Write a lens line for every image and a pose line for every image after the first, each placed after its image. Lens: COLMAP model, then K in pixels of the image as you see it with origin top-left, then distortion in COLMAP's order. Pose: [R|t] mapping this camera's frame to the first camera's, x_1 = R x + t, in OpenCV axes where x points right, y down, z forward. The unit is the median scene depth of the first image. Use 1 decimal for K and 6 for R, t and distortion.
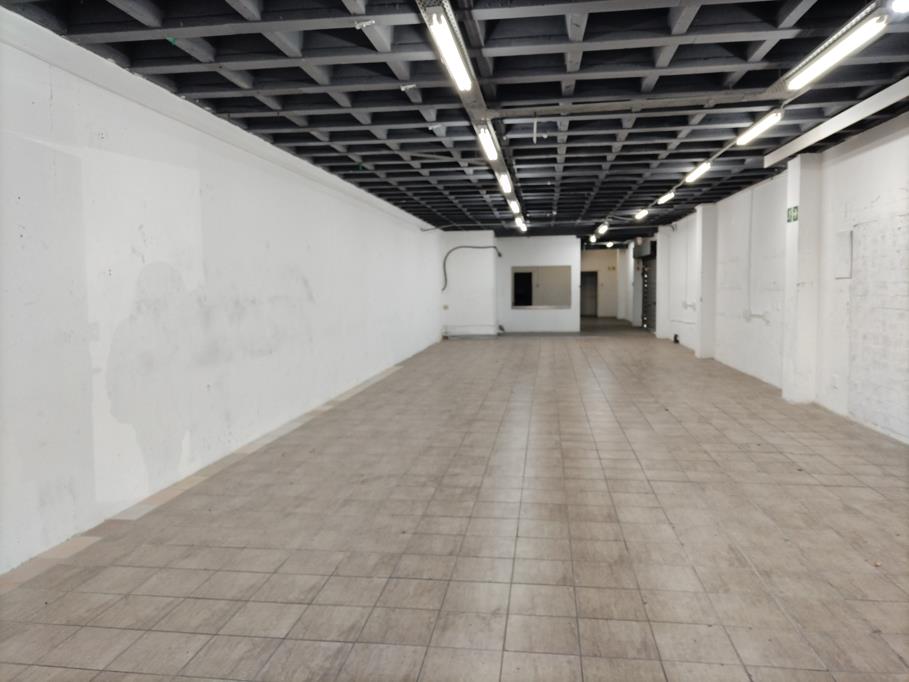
lens RADIAL K [[682.4, 0, 452.7], [0, 682.4, 338.2], [0, 0, 1]] dist [0.013231, -0.006587]
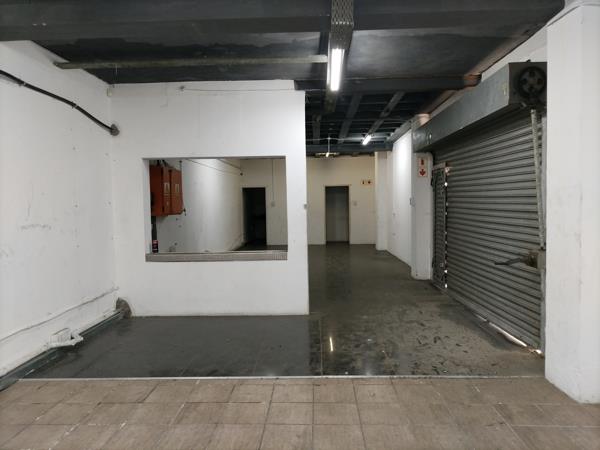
lens RADIAL K [[450.4, 0, 300.5], [0, 450.4, 226.1], [0, 0, 1]] dist [0.013231, -0.006587]
pose [[0.995102, -0.009176, 0.098429, 0.293877], [0.011913, 0.999558, -0.027251, -0.106797], [-0.098136, 0.028290, 0.994771, 1.372428]]
